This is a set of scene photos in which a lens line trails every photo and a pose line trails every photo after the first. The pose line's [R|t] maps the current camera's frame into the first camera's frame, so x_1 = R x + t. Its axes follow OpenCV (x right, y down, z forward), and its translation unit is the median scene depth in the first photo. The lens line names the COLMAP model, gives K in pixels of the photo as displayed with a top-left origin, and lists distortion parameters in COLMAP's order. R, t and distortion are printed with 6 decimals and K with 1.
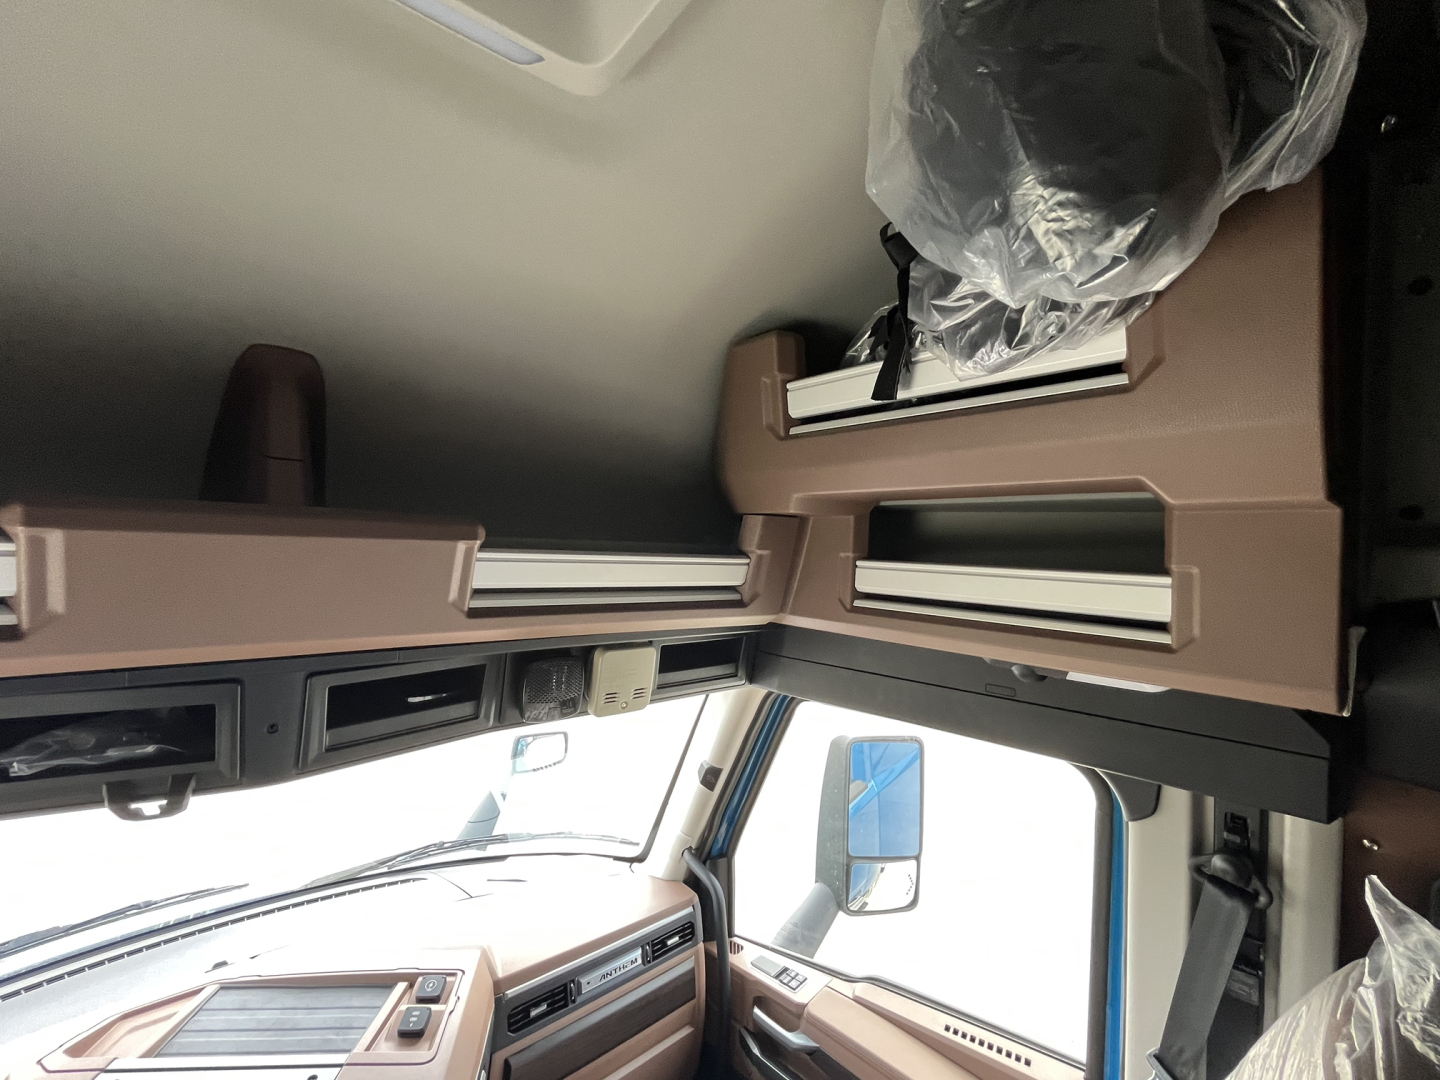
lens RADIAL K [[614.7, 0, 714.4], [0, 614.7, 535.3], [0, 0, 1]] dist [-0.003663, -0.000912]
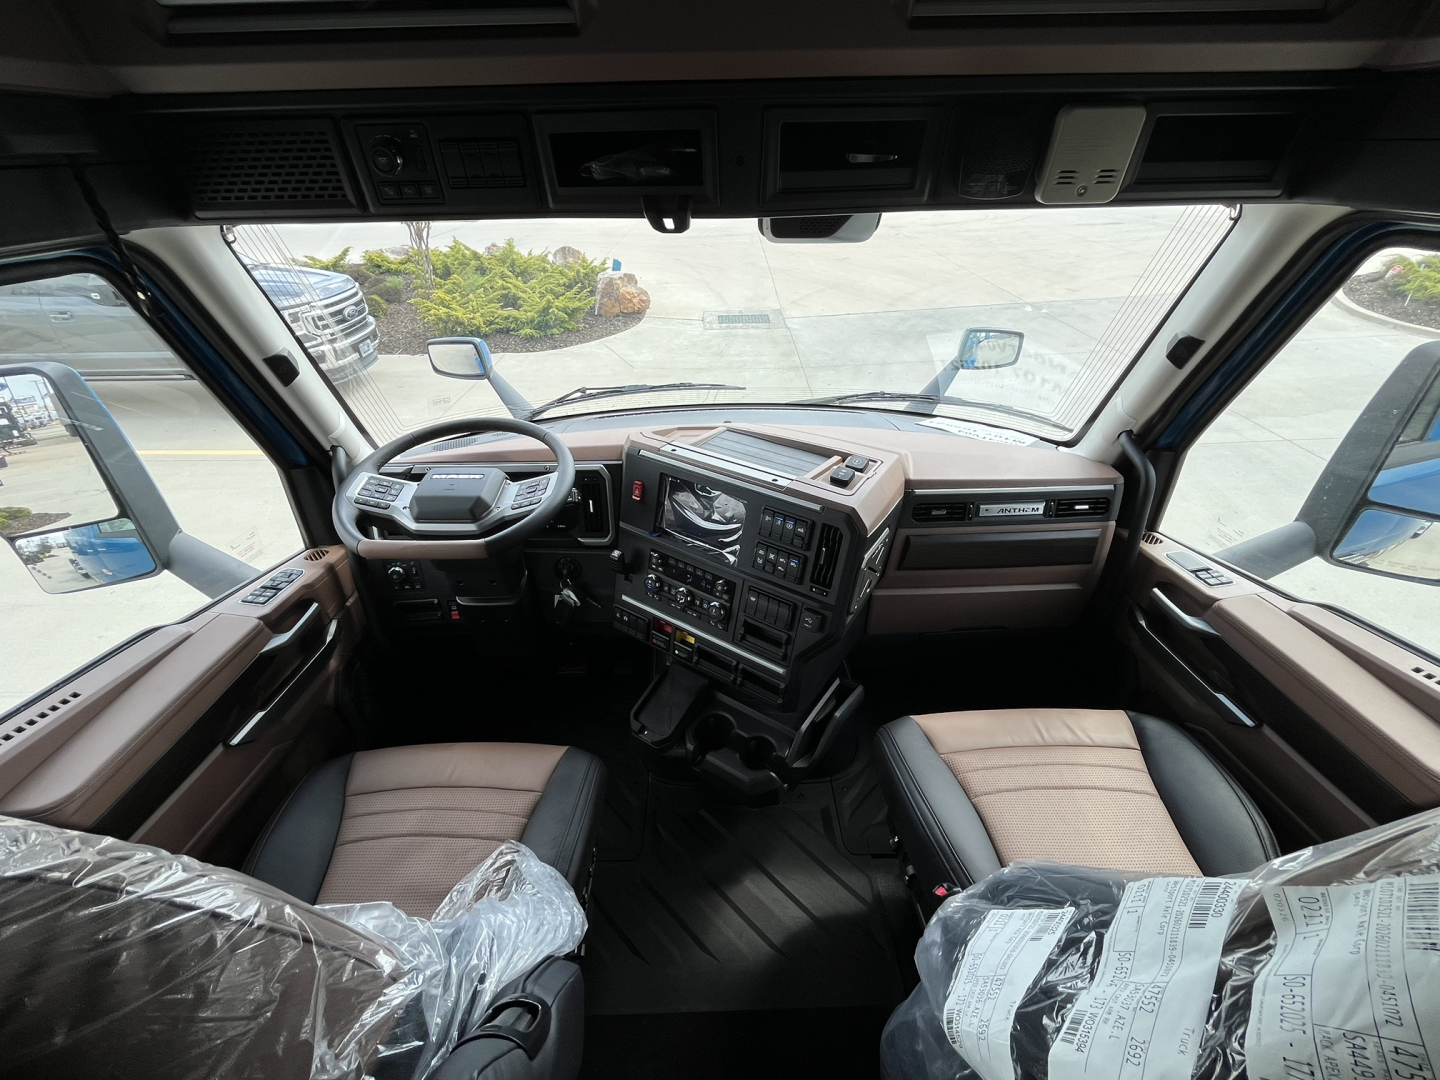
lens RADIAL K [[614.7, 0, 714.4], [0, 614.7, 535.3], [0, 0, 1]] dist [-0.003663, -0.000912]
pose [[0.760054, 0.305338, -0.573660, 0.126361], [0.051803, 0.851469, 0.521840, 0.282588], [0.647792, -0.426344, 0.631345, -0.076415]]
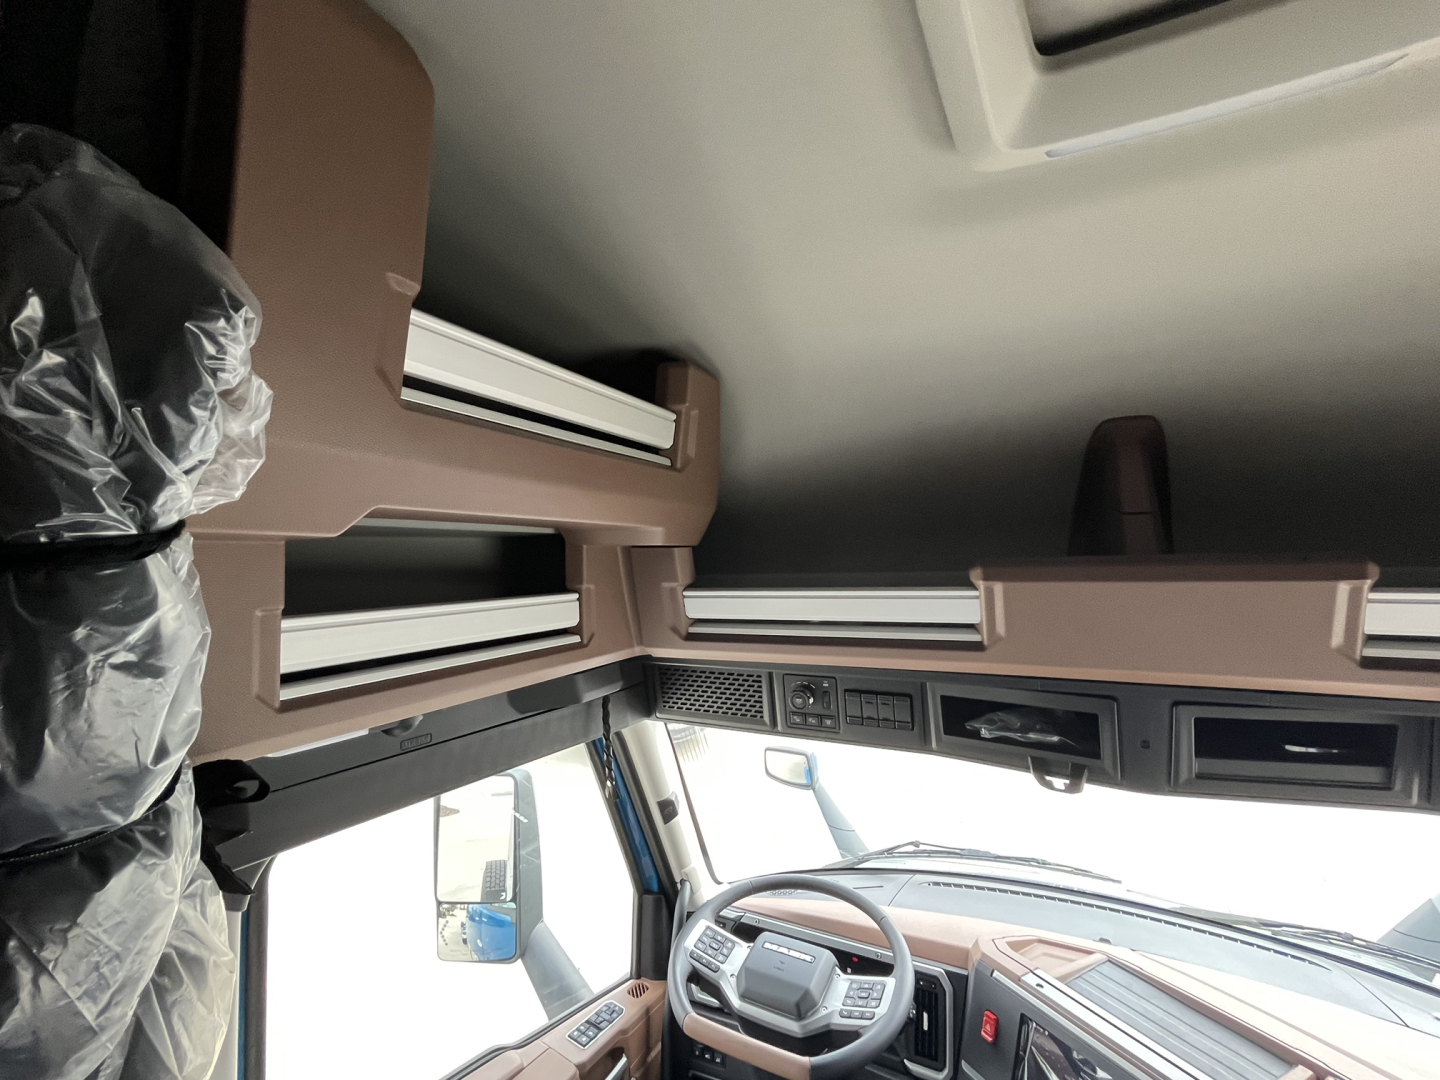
lens RADIAL K [[615.3, 0, 720.3], [0, 615.3, 546.0], [0, 0, 1]] dist [-0.000206, 0.000969]
pose [[0.376876, -0.063700, -0.924071, 0.070259], [0.050497, 0.997562, -0.048172, -0.040024], [0.924886, -0.028508, 0.379174, -0.158926]]
